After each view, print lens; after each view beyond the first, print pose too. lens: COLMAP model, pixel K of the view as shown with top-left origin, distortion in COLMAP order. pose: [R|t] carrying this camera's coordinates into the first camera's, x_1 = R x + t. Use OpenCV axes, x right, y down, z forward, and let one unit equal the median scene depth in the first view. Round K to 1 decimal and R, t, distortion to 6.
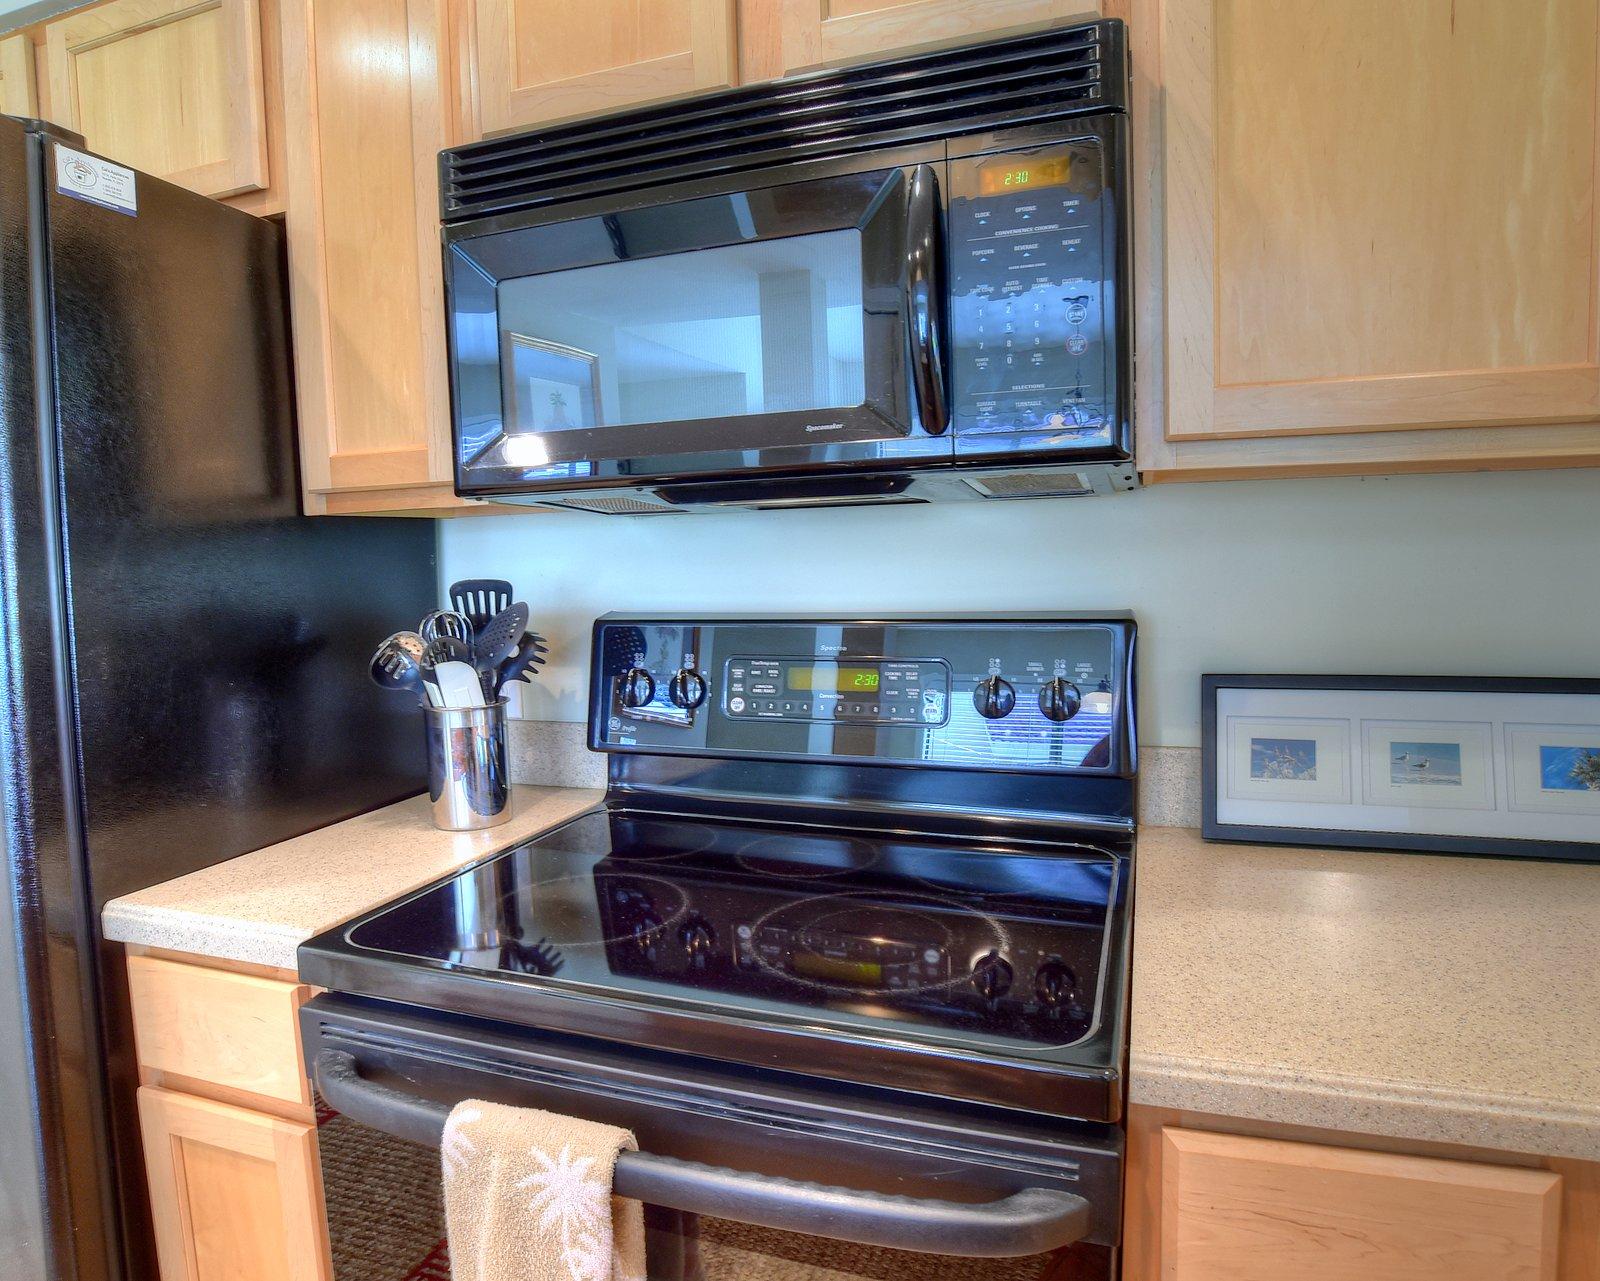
lens RADIAL K [[978.8, 0, 800.0], [0, 978.8, 640.5], [0, 0, 1]] dist [-0.076556, 0.026416]
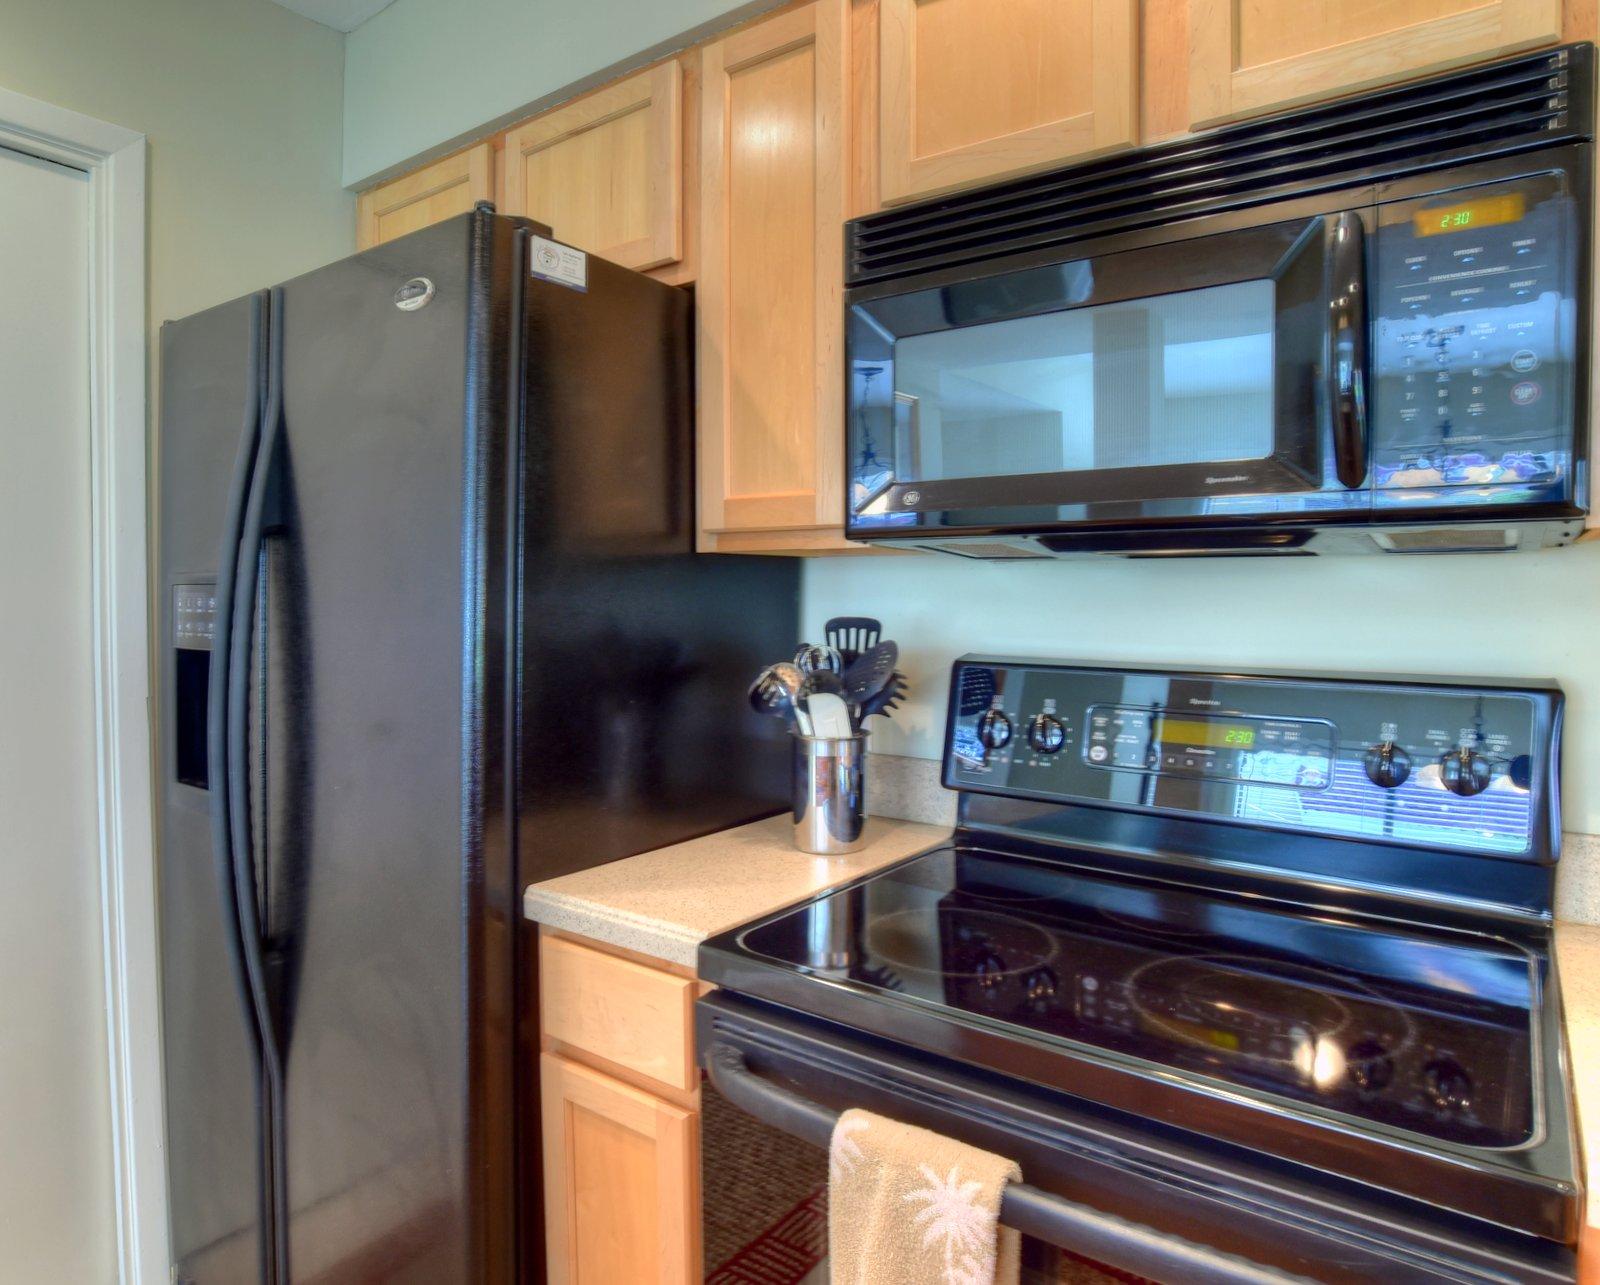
lens RADIAL K [[989.9, 0, 800.0], [0, 989.9, 642.5], [0, 0, 1]] dist [-0.075091, 0.025664]
pose [[0.957260, 0.044454, -0.285793, -0.086820], [-0.055239, 0.998029, -0.029782, -0.000139], [0.283906, 0.044296, 0.957829, -0.054472]]
